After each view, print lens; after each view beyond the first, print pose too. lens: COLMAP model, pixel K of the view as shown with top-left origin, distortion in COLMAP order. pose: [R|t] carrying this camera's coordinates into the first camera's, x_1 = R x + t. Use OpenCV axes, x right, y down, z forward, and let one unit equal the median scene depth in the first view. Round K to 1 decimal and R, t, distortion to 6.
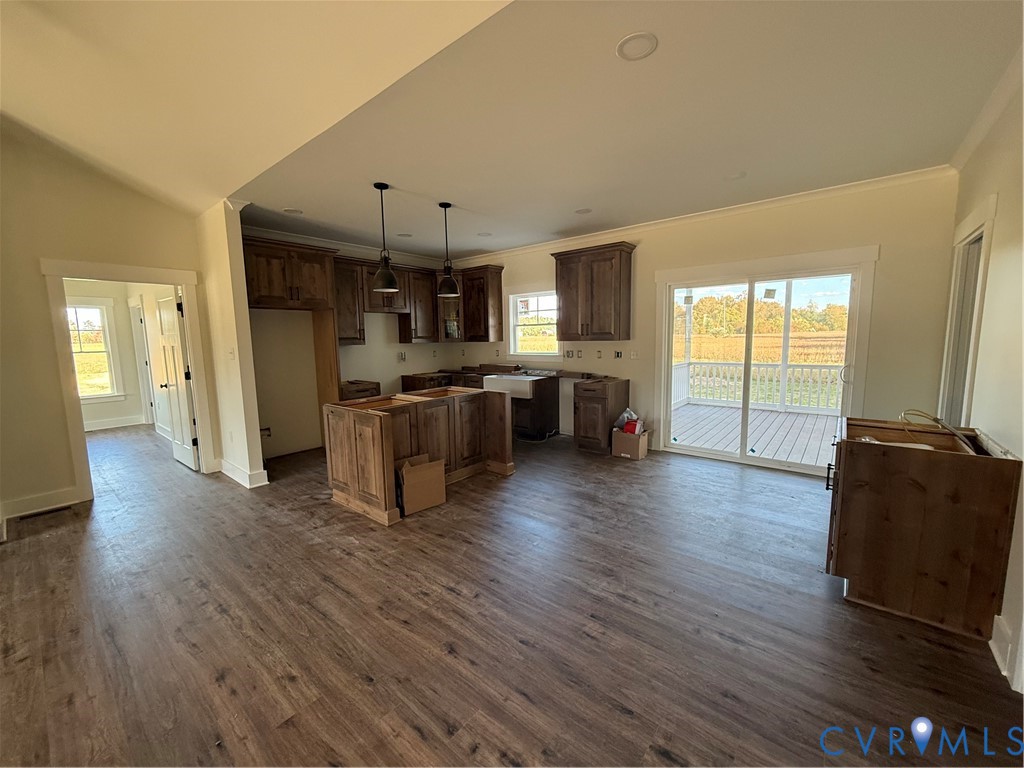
lens RADIAL K [[408.0, 0, 512.9], [0, 408.0, 386.6], [0, 0, 1]] dist [-0.000322, 0.000383]
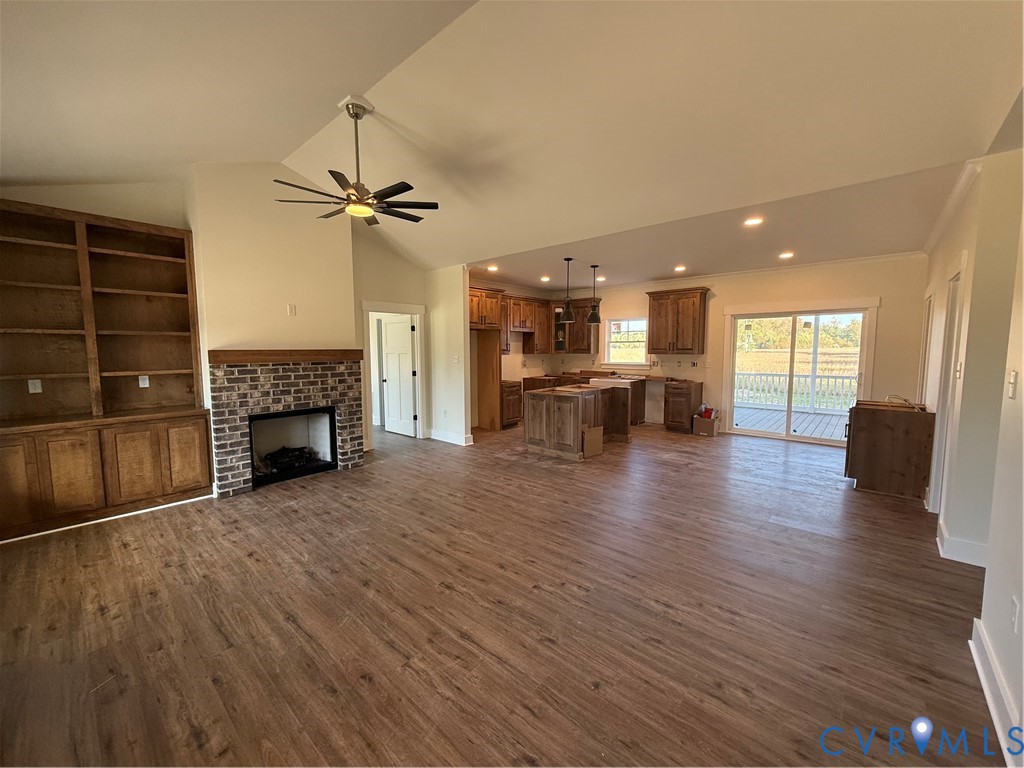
lens RADIAL K [[408.0, 0, 513.3], [0, 408.0, 386.2], [0, 0, 1]] dist [-0.000322, 0.000383]
pose [[0.999166, 0.018102, -0.036613, -0.310791], [-0.019151, 0.999410, -0.028498, 0.048132], [0.036075, 0.029176, 0.998923, -0.421716]]
